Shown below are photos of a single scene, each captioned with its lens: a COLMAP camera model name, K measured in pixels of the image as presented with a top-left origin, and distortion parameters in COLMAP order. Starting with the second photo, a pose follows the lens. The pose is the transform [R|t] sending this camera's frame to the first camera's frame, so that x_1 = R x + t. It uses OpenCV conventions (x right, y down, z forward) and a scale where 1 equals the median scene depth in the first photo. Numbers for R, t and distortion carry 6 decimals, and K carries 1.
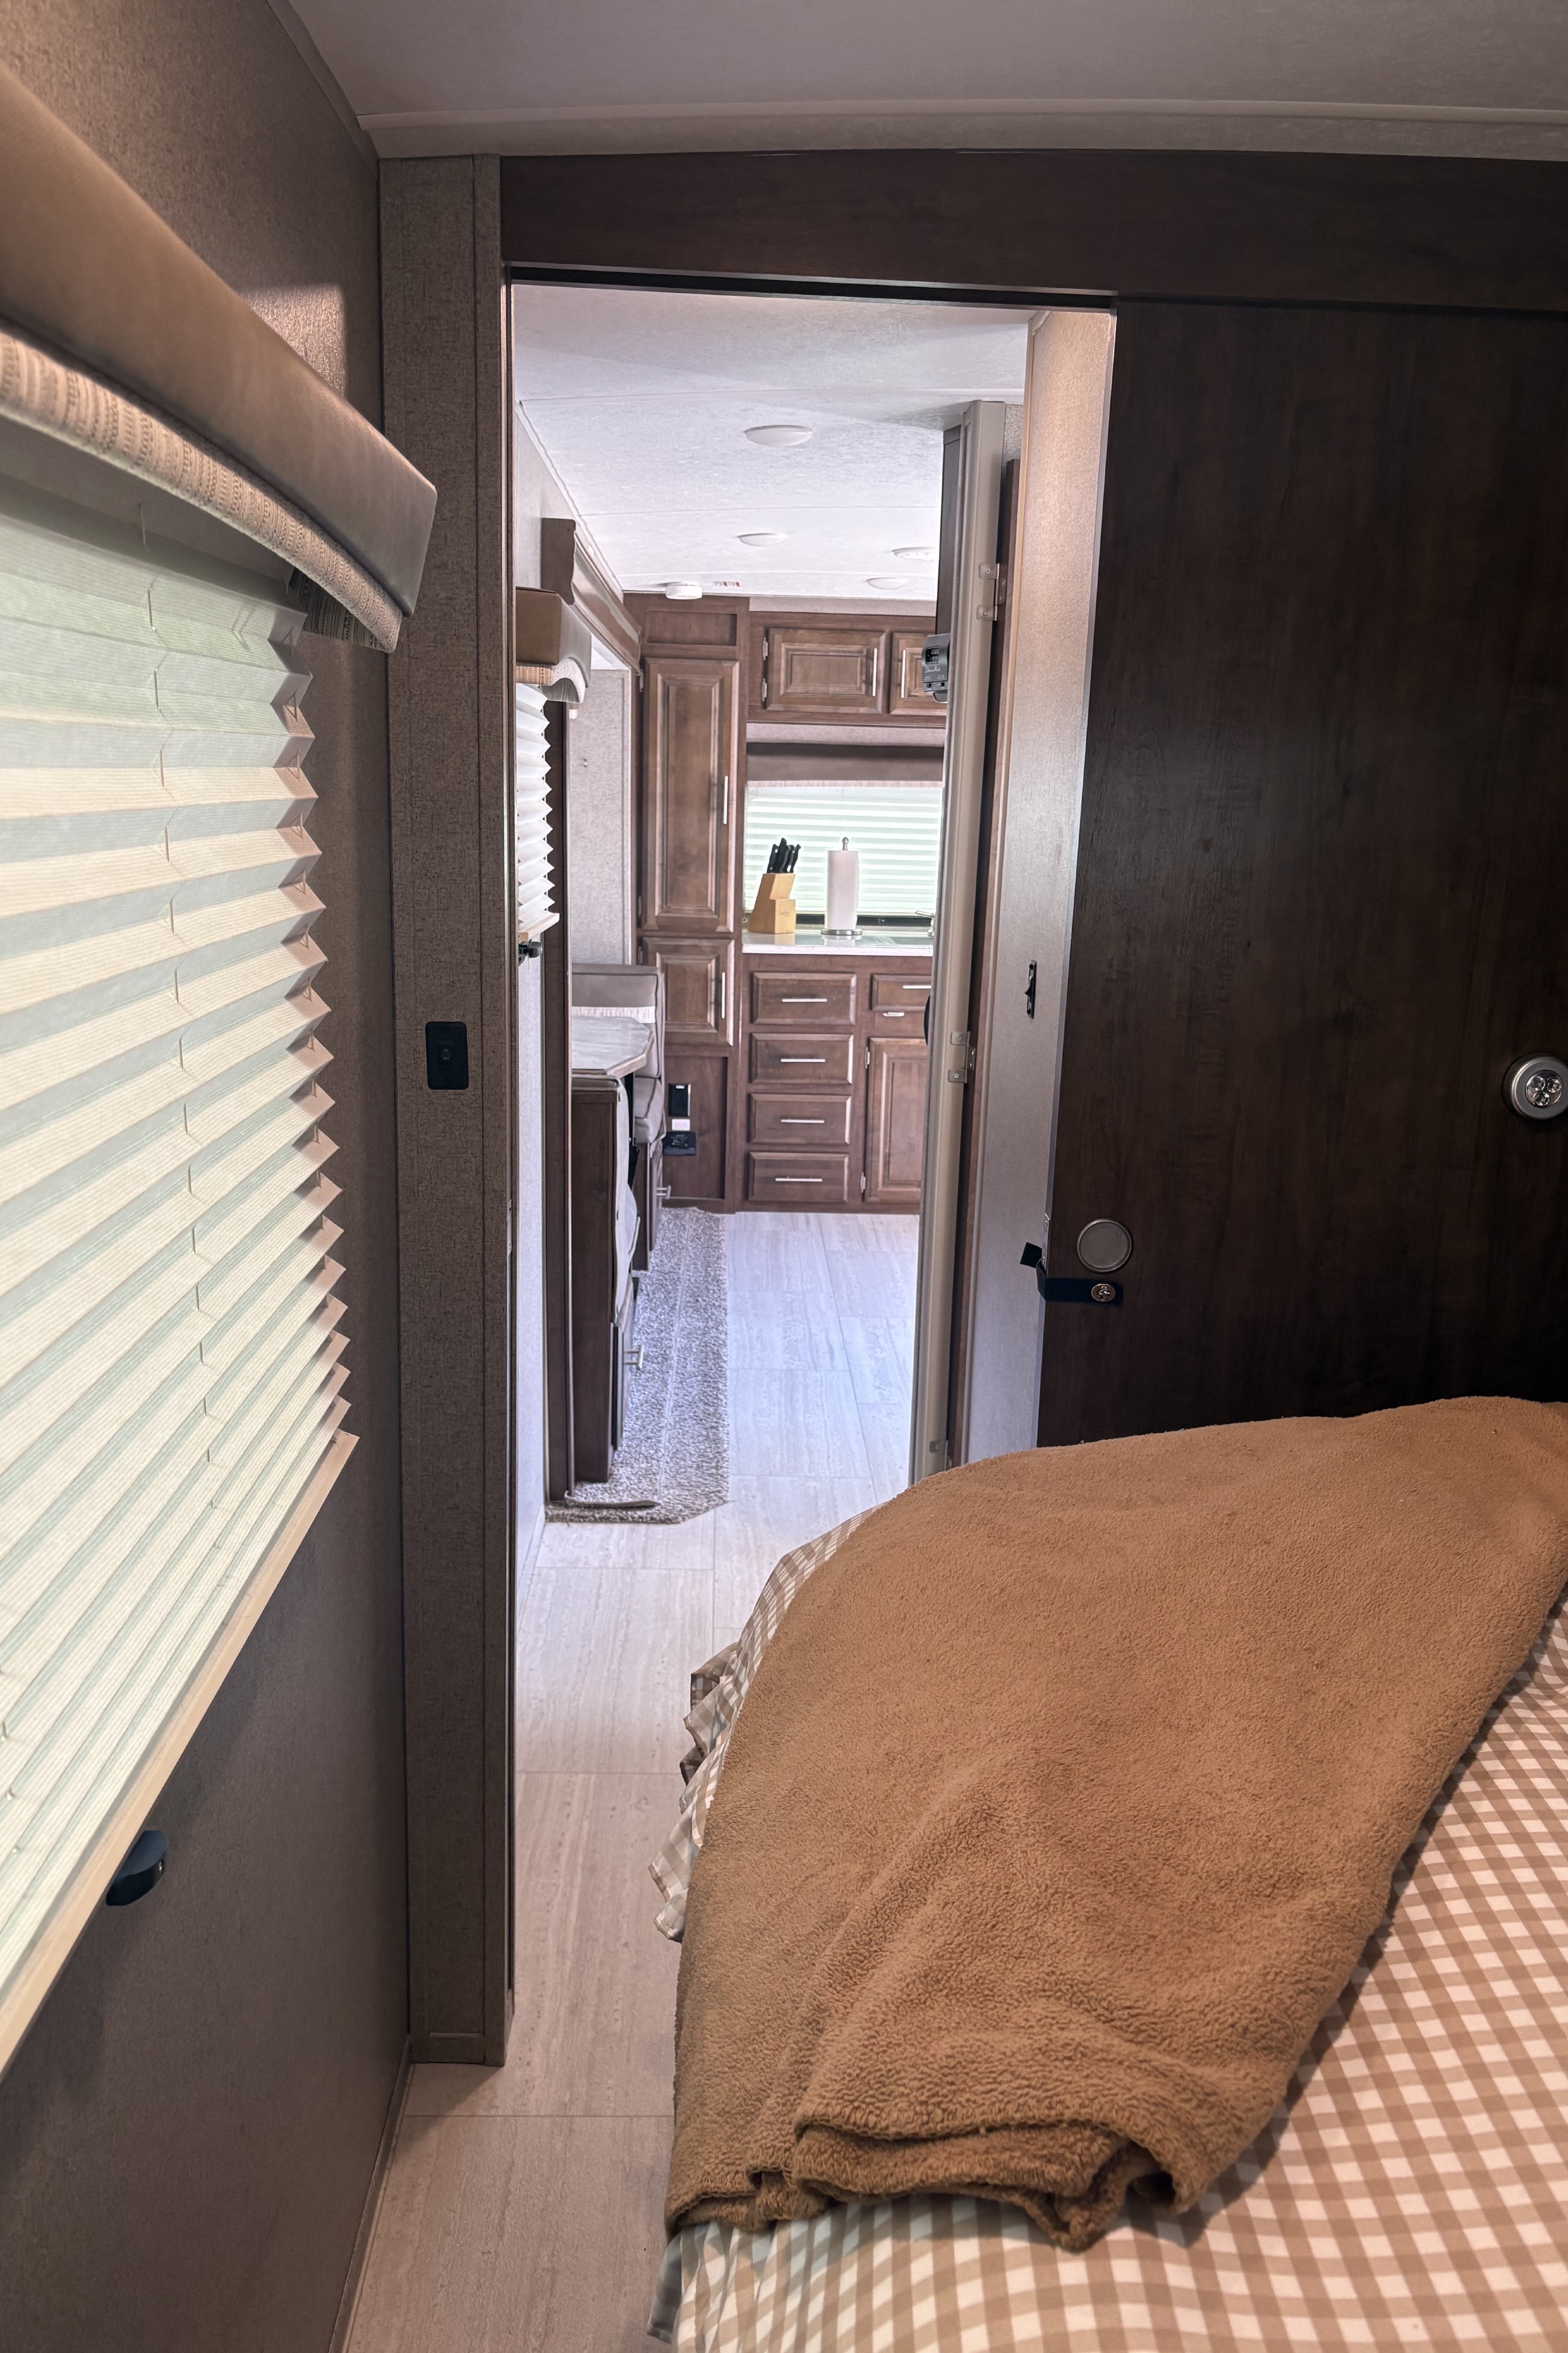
lens RADIAL K [[1774.0, 0, 784.0], [0, 1774.0, 1176.5], [0, 0, 1]] dist [0.053403, -0.056363]
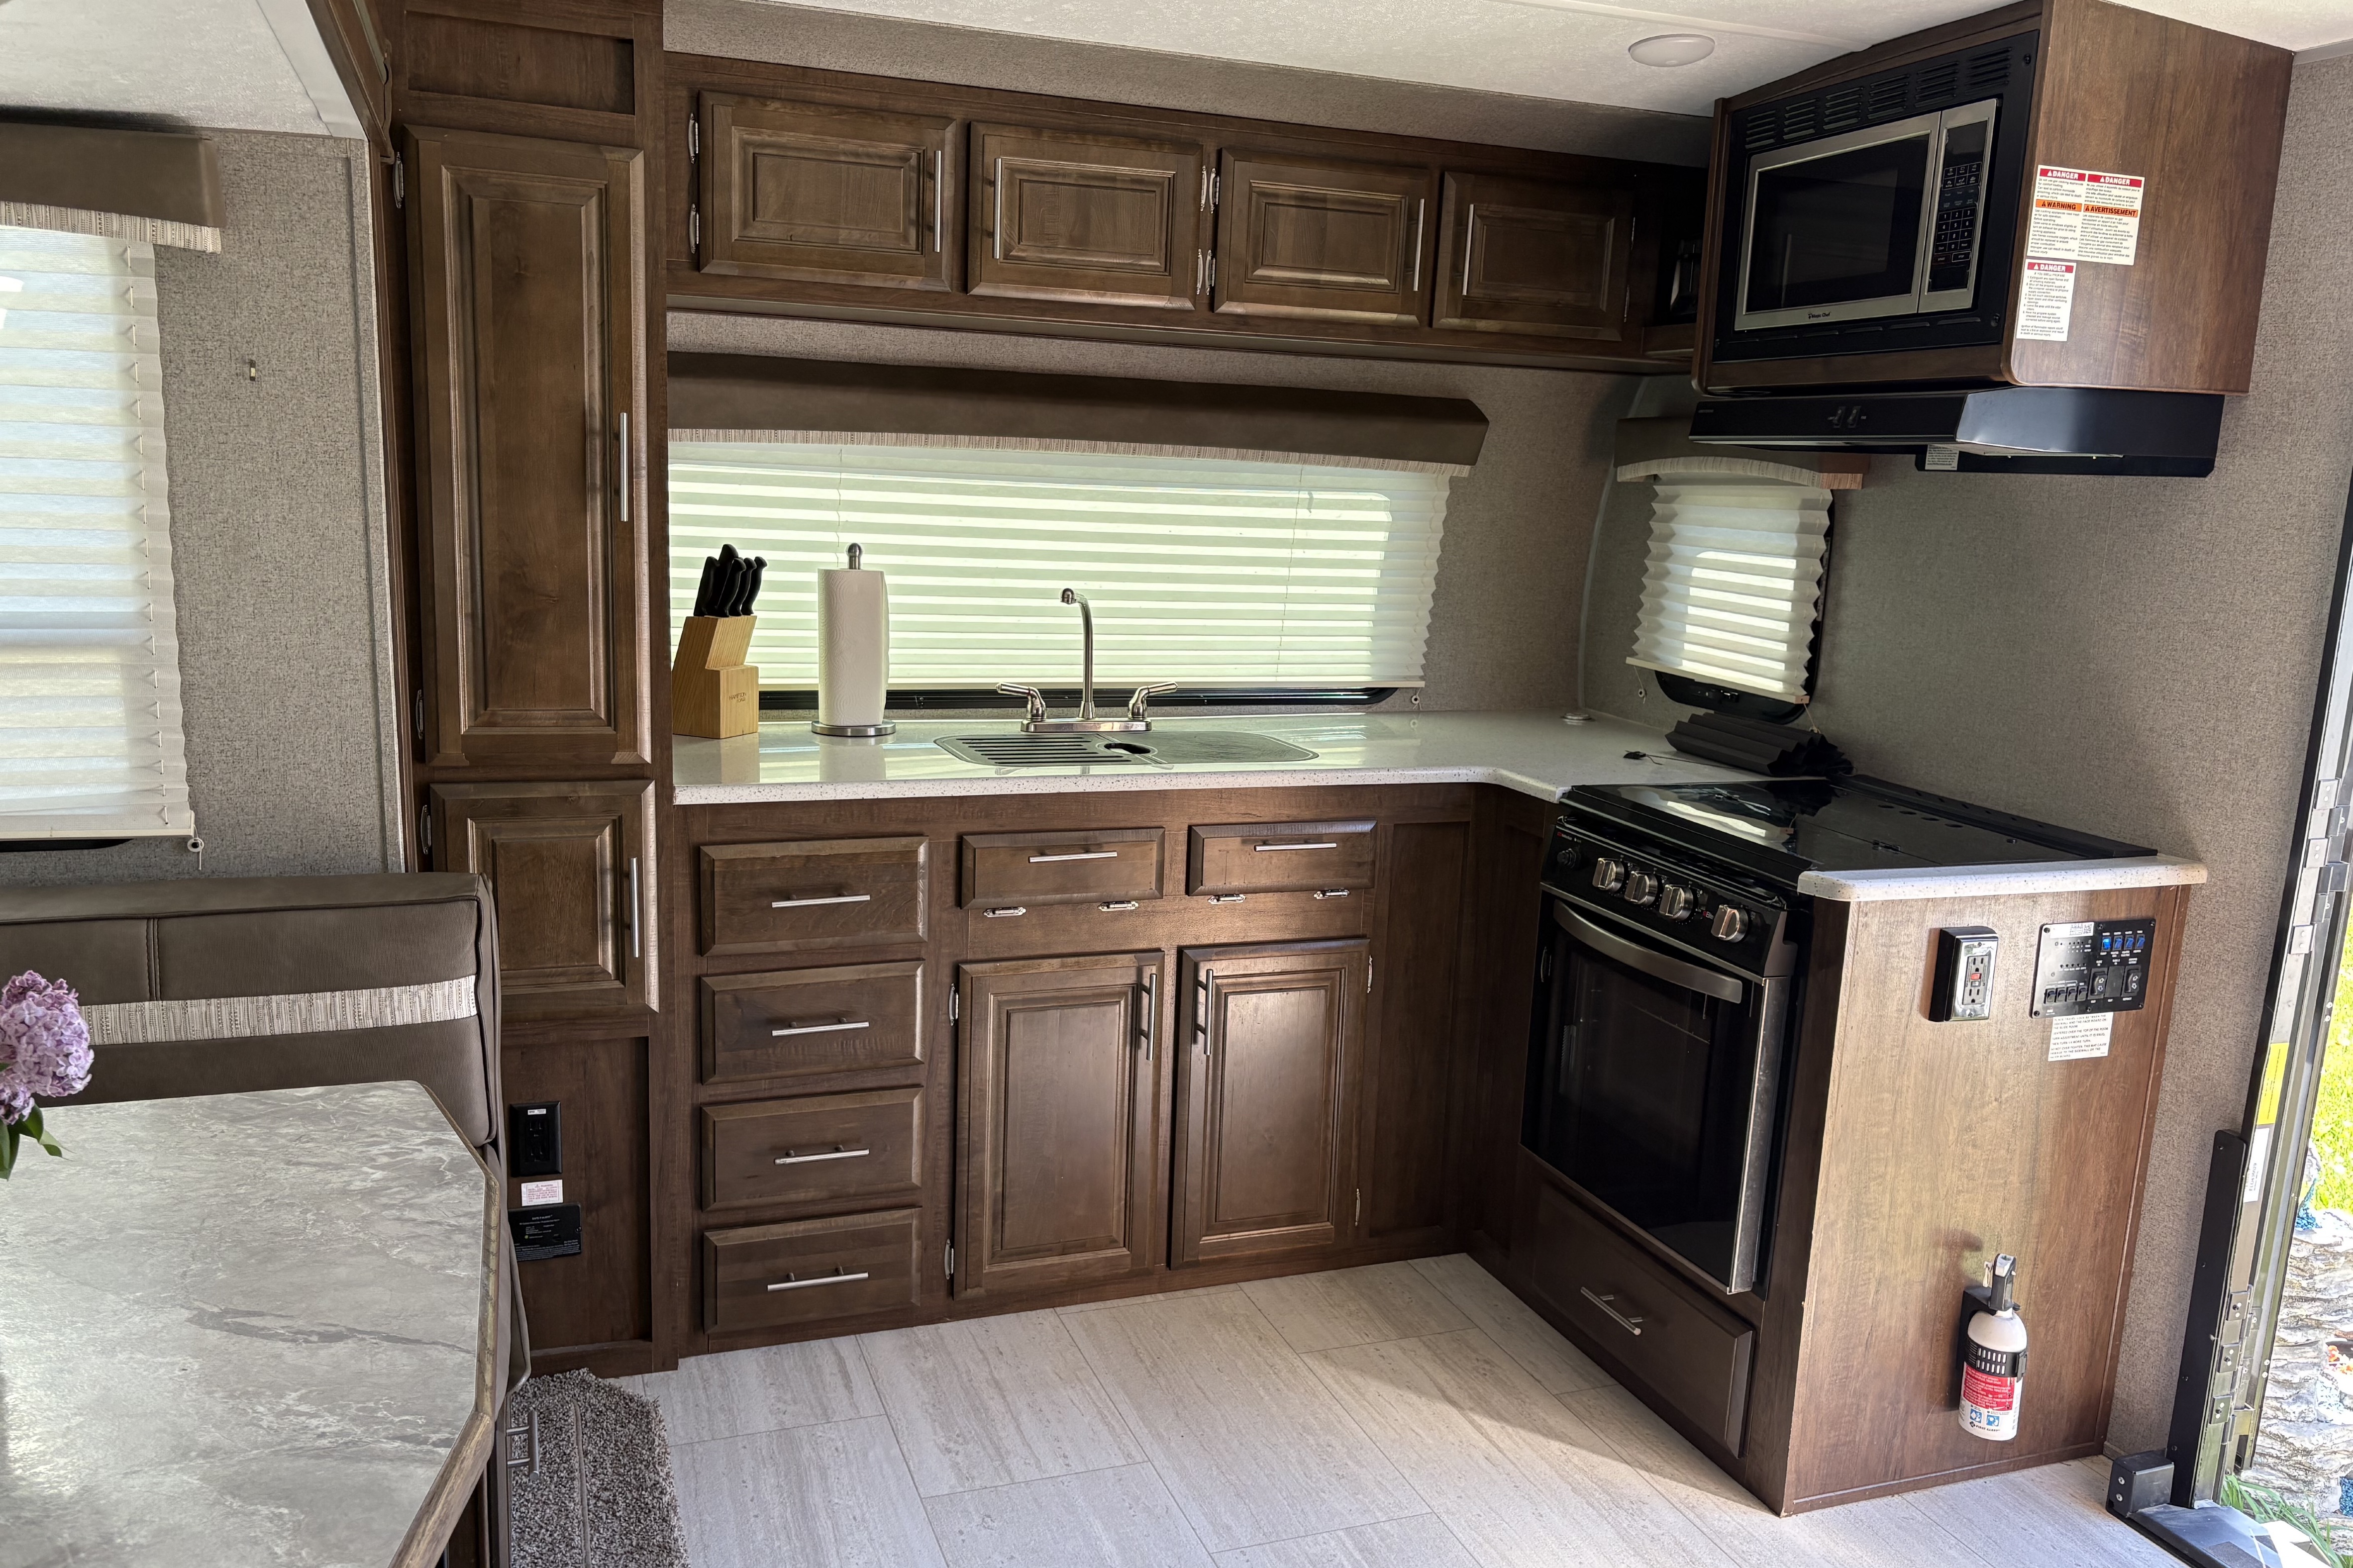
lens RADIAL K [[1774.0, 0, 1176.5], [0, 1774.0, 784.0], [0, 0, 1]] dist [0.053403, -0.056363]
pose [[0.948174, -0.045852, 0.314427, -0.044364], [0.055366, 0.998237, -0.021389, -0.114878], [-0.312892, 0.037689, 0.949041, 0.532229]]
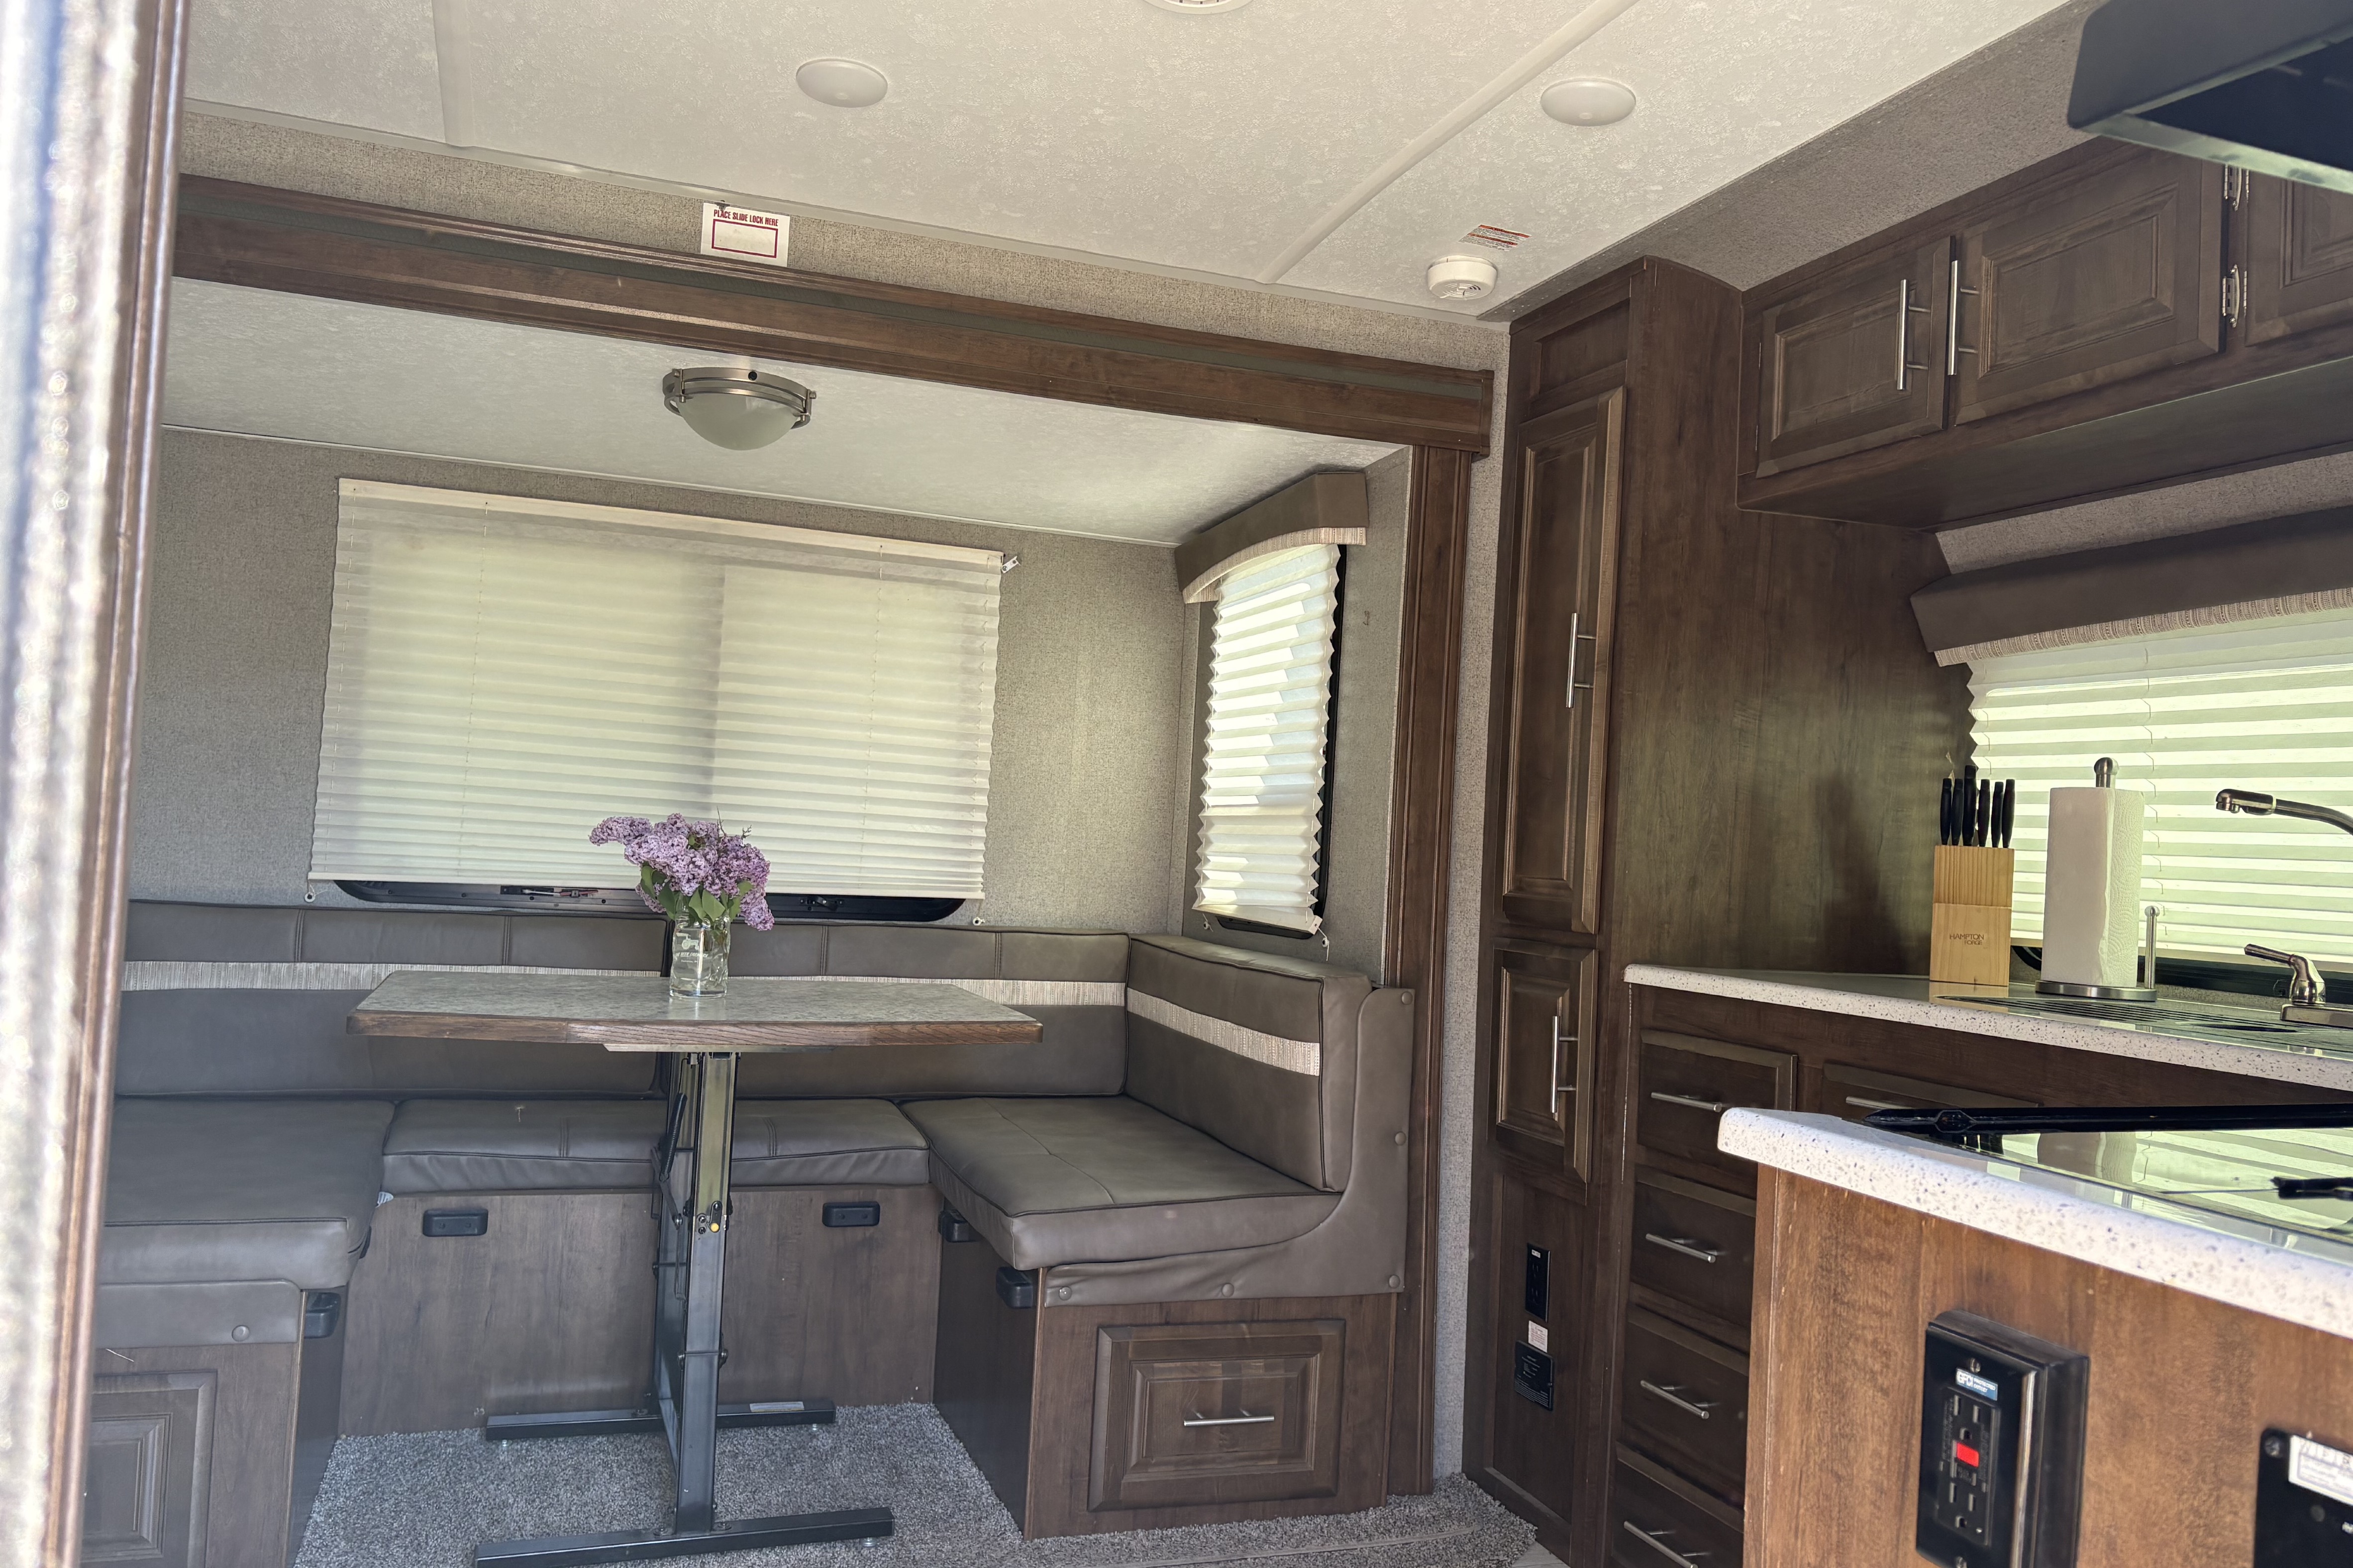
lens RADIAL K [[1774.0, 0, 1176.5], [0, 1774.0, 784.0], [0, 0, 1]] dist [0.053403, -0.056363]
pose [[0.303027, -0.048332, -0.951756, 0.381417], [-0.252143, 0.959056, -0.128982, -0.086625], [0.919020, 0.279063, 0.278433, 0.749437]]
